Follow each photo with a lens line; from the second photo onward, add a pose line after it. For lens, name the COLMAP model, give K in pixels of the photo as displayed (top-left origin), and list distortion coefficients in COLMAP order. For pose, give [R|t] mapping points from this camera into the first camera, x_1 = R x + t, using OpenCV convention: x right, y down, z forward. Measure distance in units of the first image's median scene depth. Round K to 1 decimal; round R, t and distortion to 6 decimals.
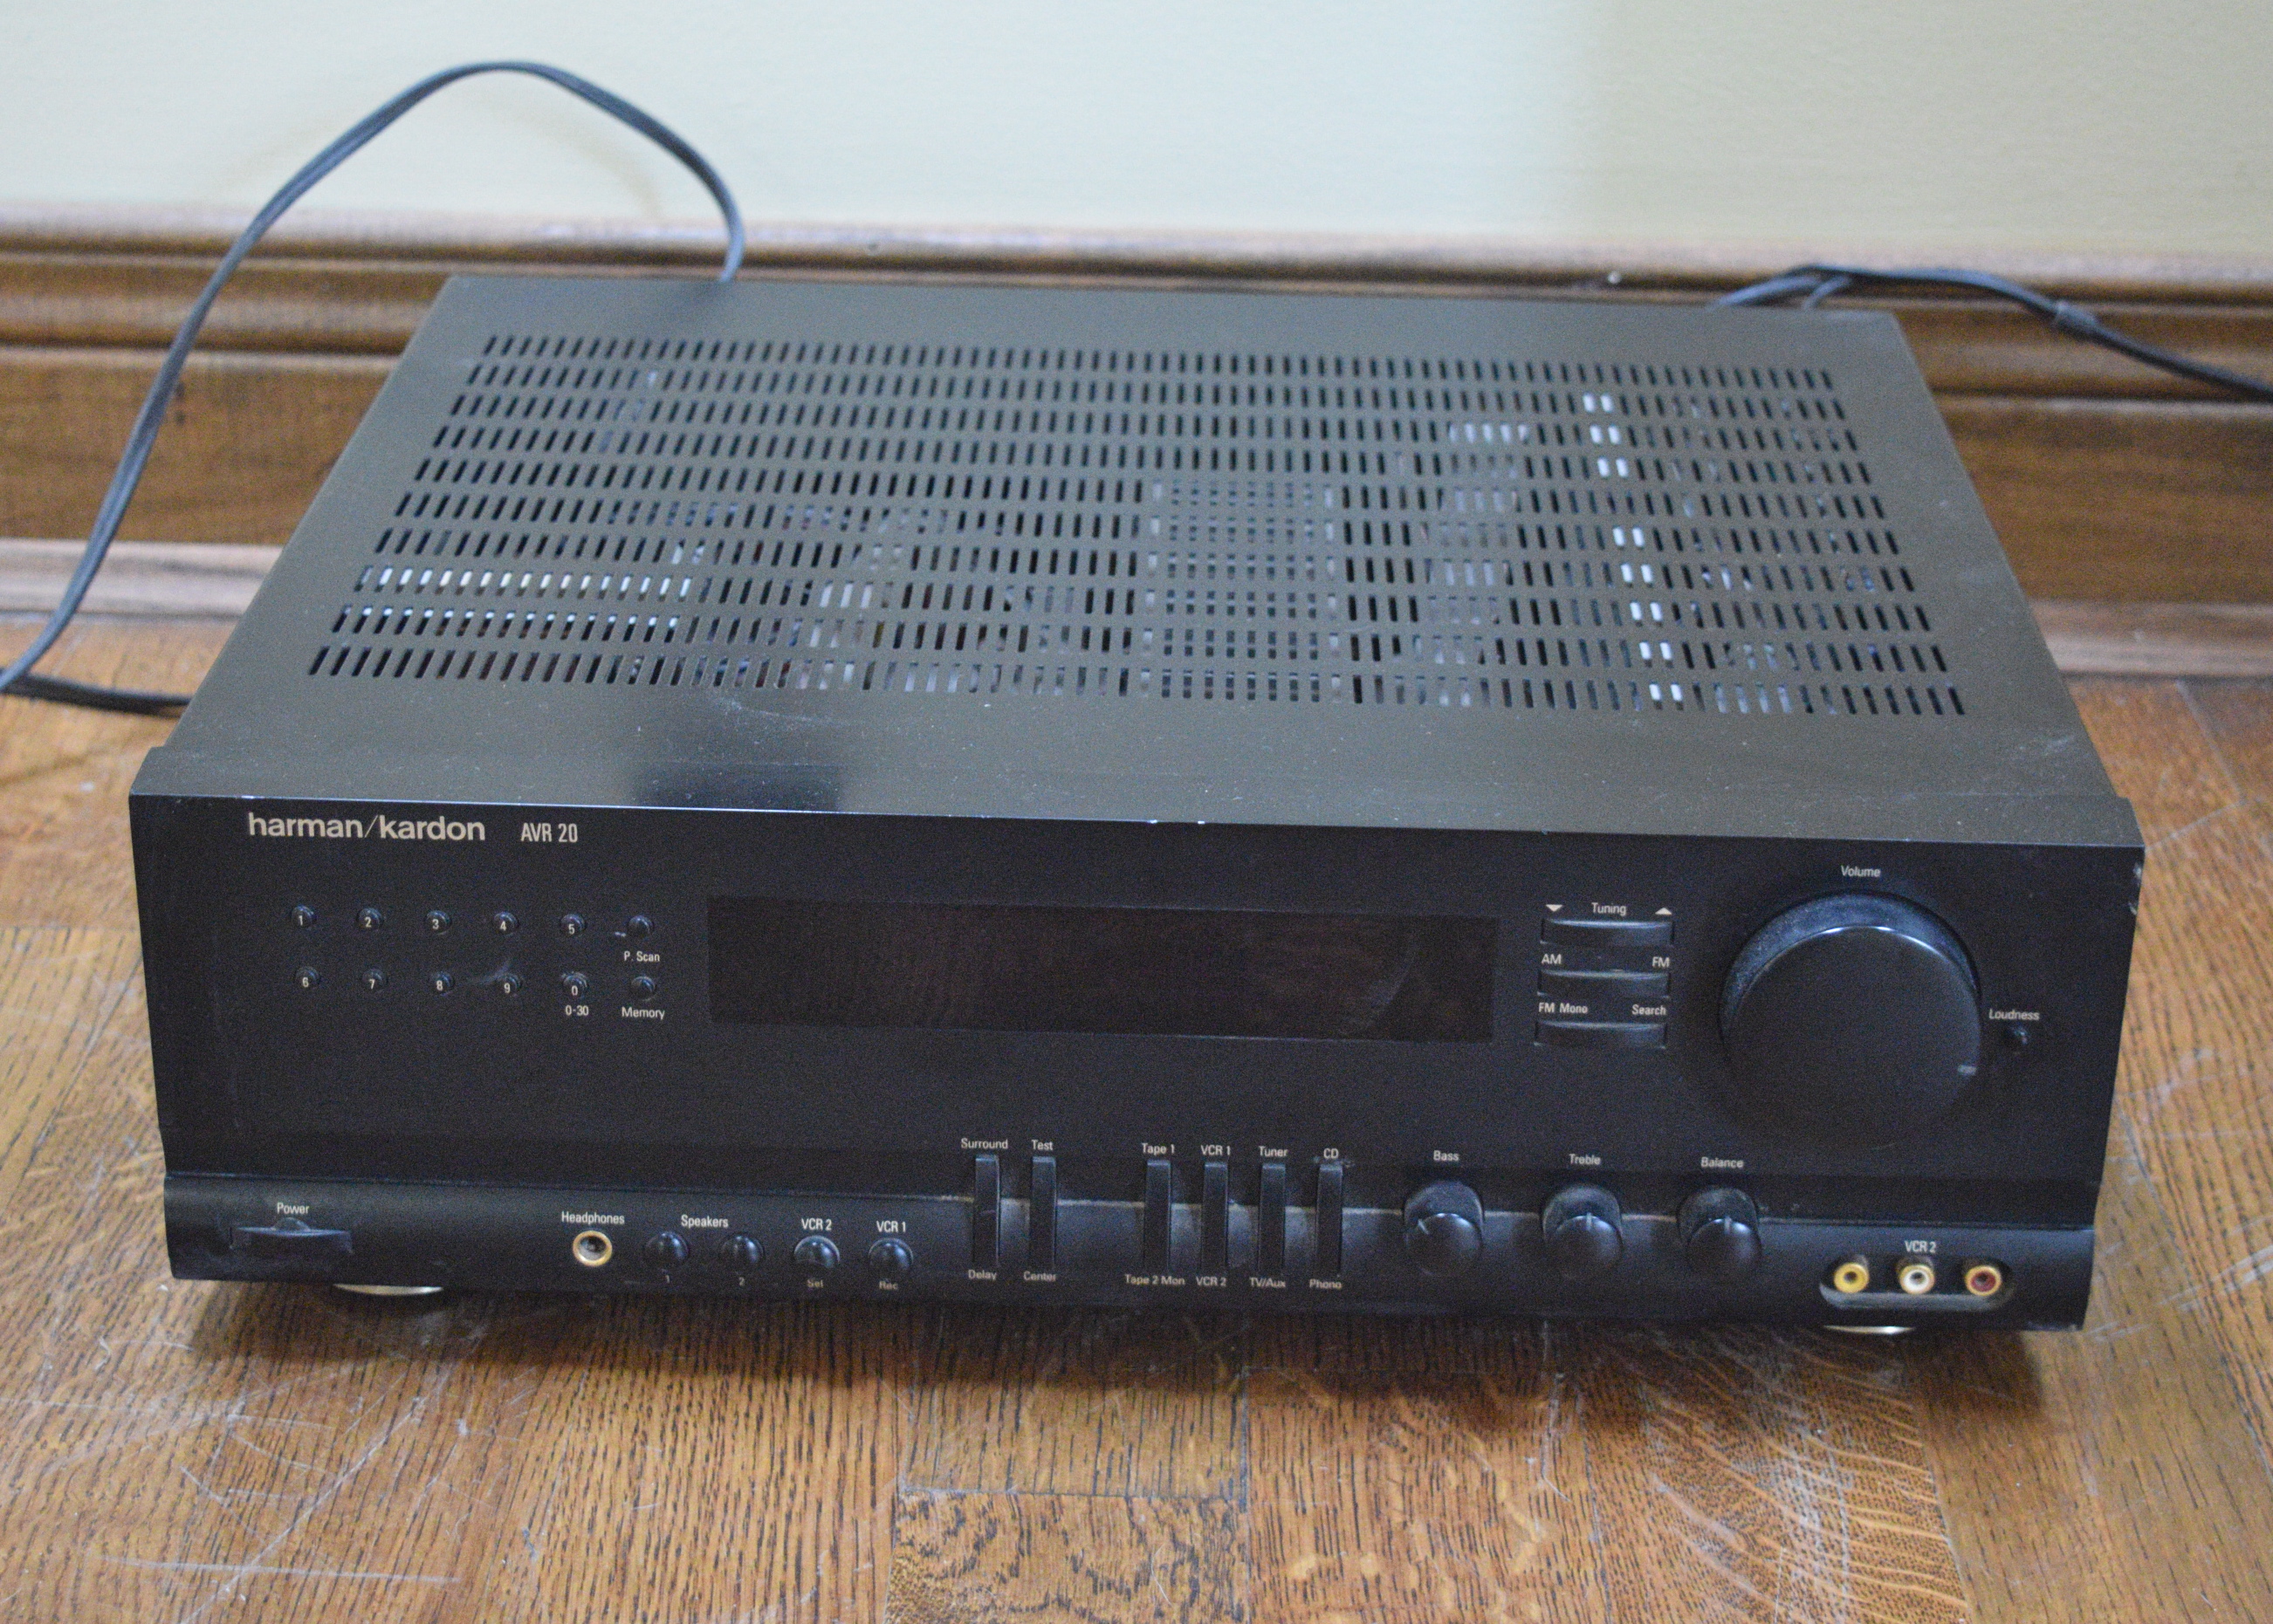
lens RADIAL K [[4042.2, 0, 1136.5], [0, 4042.2, 812.0], [0, 0, 1]] dist [-0.006135, -0.048596]
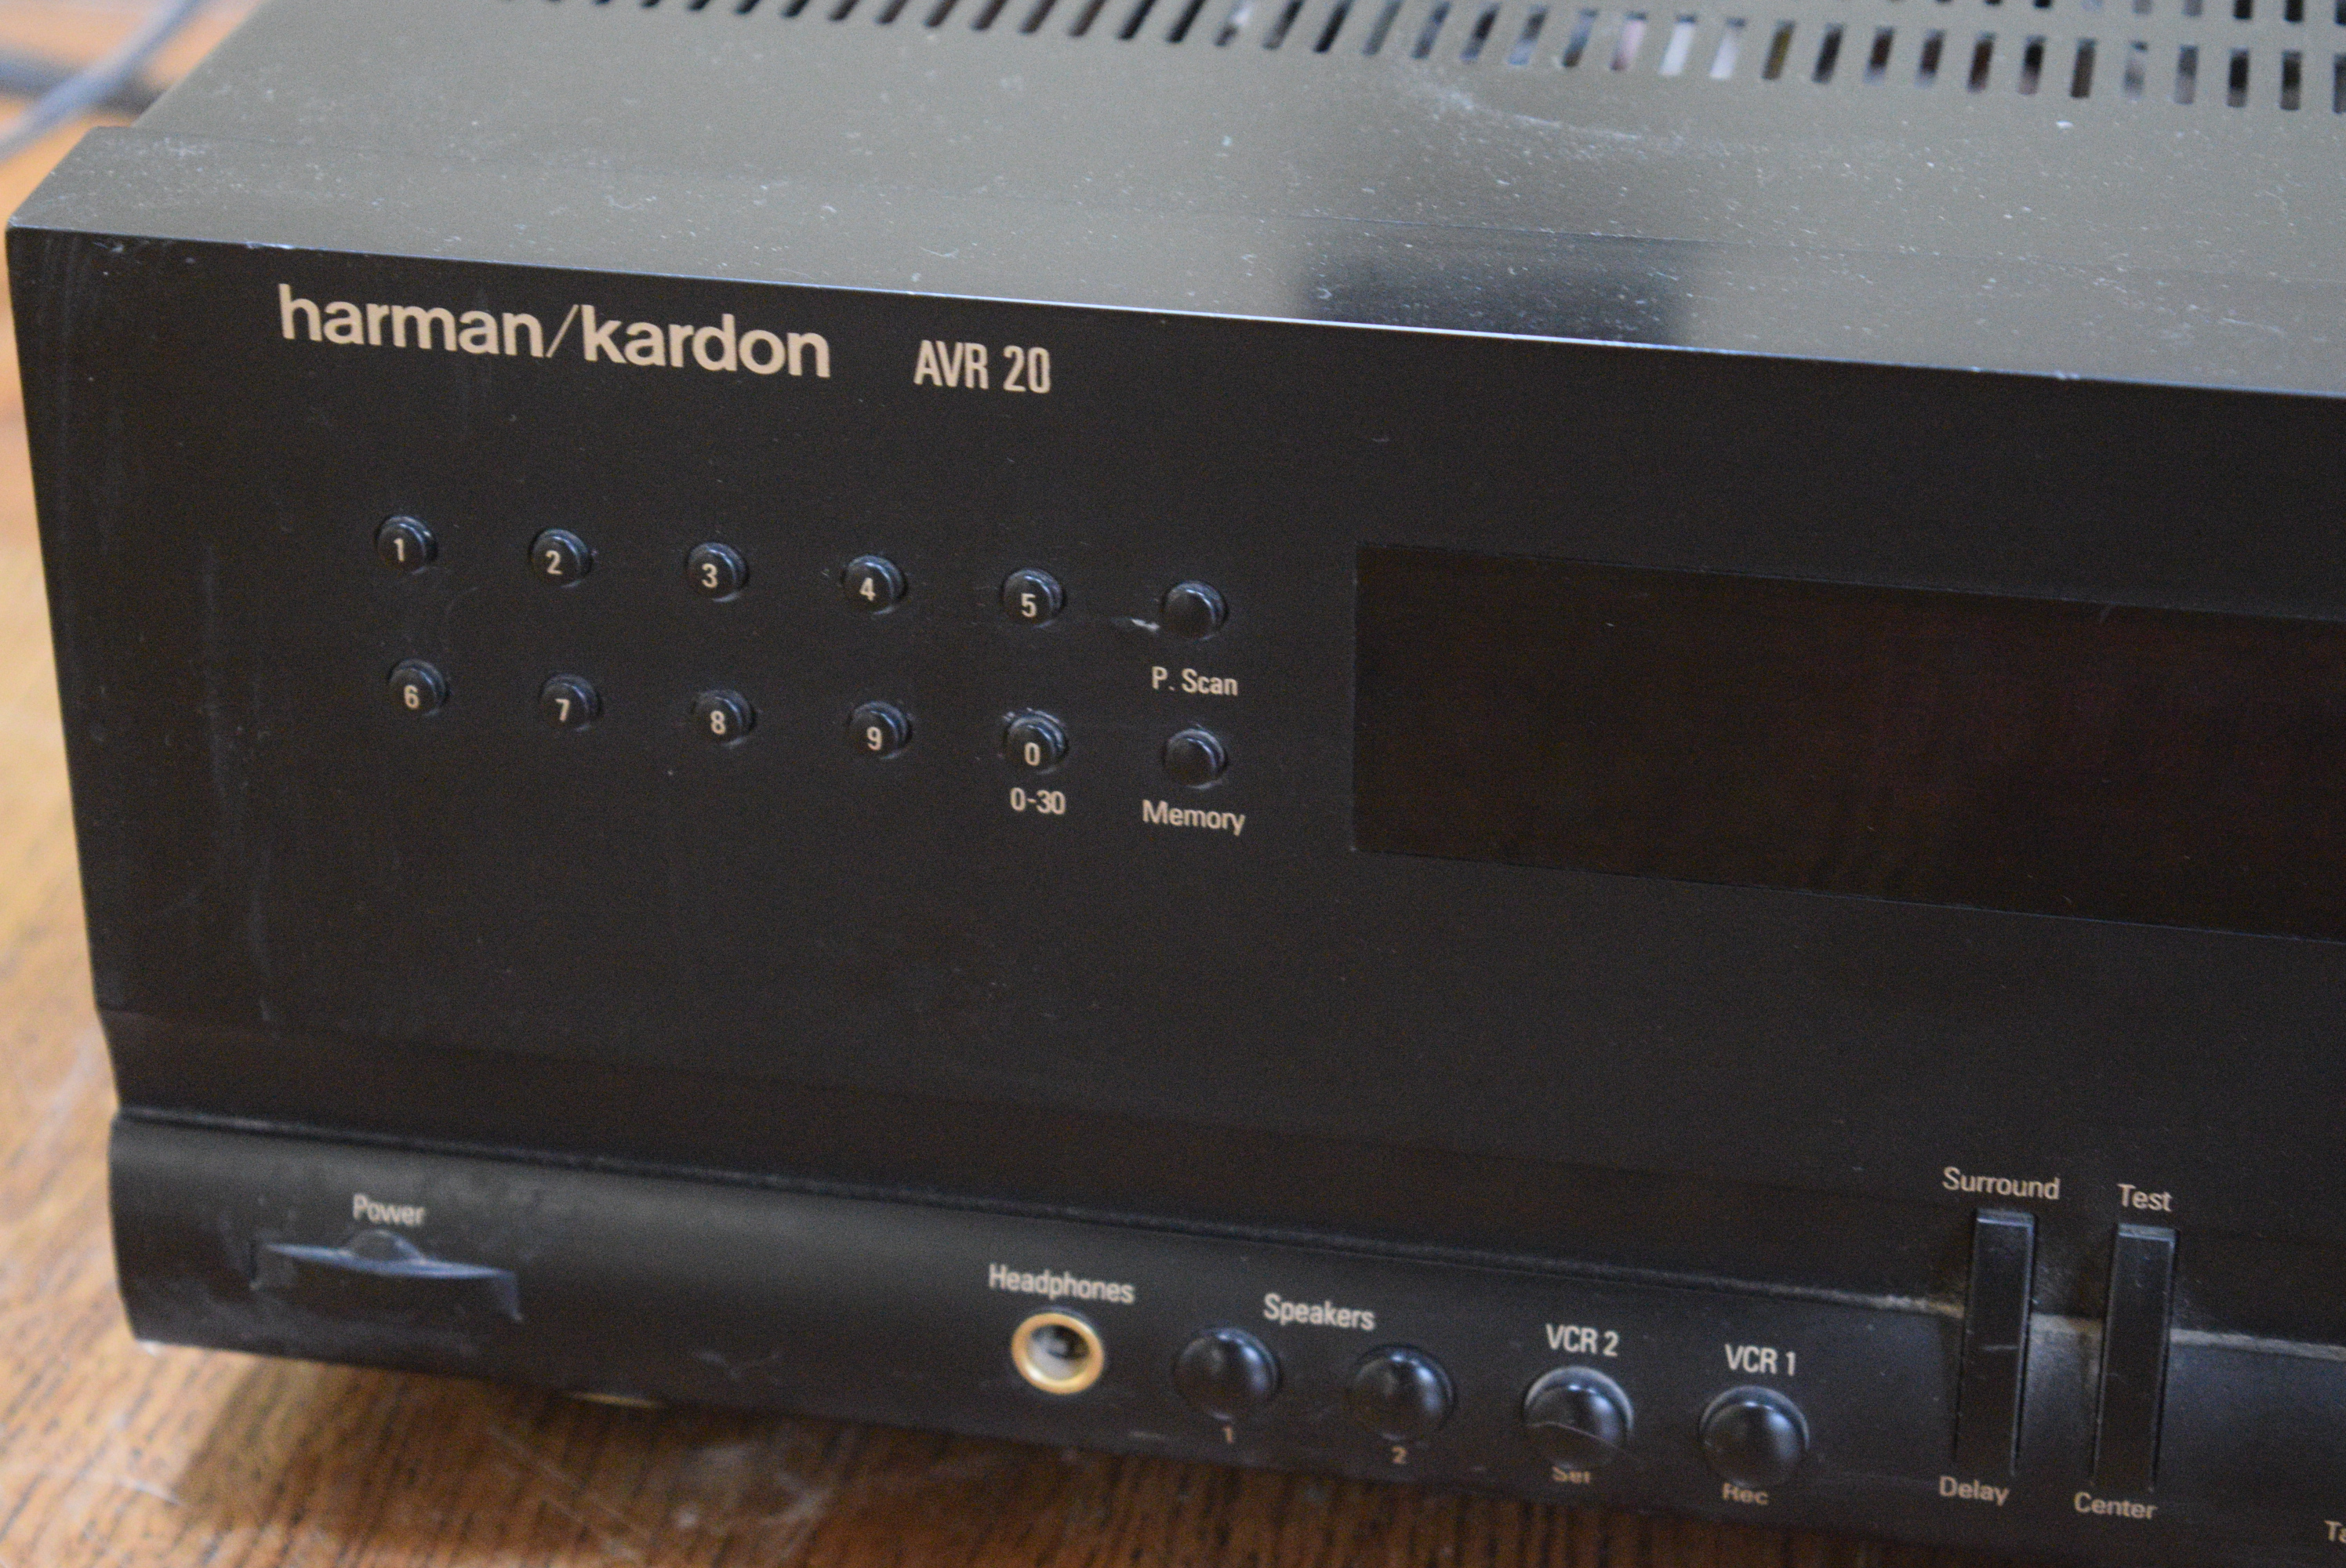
lens RADIAL K [[4967.8, 0, 1173.0], [0, 4967.8, 784.0], [0, 0, 1]] dist [0.067114, 0.128009]
pose [[0.984134, 0.060575, -0.166768, -0.039618], [-0.051264, 0.996906, 0.059587, 0.016230], [0.169861, -0.050092, 0.984194, 0.503857]]
